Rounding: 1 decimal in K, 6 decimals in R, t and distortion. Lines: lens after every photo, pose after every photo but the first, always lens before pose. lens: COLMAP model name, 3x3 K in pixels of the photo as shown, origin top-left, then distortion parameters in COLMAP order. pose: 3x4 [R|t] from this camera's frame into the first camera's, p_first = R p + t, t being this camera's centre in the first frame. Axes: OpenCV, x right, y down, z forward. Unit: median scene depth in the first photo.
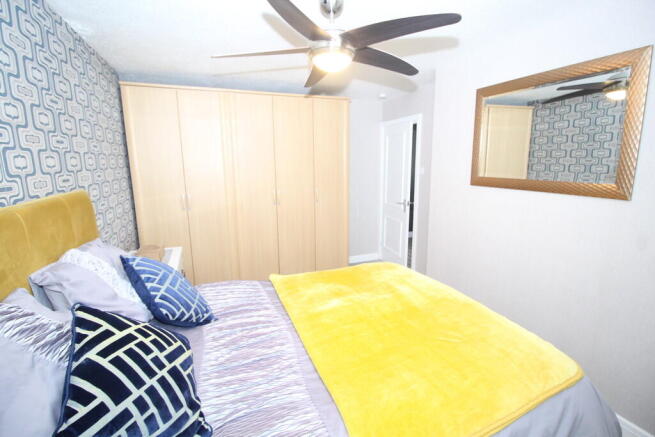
lens RADIAL K [[313.2, 0, 326.4], [0, 313.2, 215.8], [0, 0, 1]] dist [-0.004601, -0.001064]
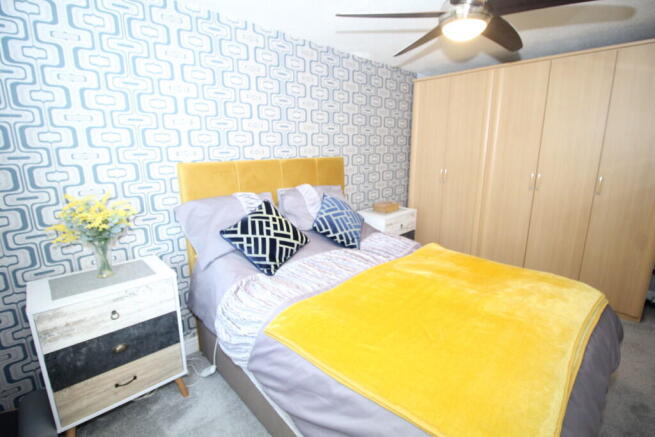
lens RADIAL K [[313.2, 0, 326.4], [0, 313.2, 215.8], [0, 0, 1]] dist [-0.004601, -0.001064]
pose [[0.357447, 0.208676, -0.910322, 1.023153], [-0.158541, 0.974129, 0.161051, -0.034547], [0.920378, 0.086756, 0.381283, 0.355114]]
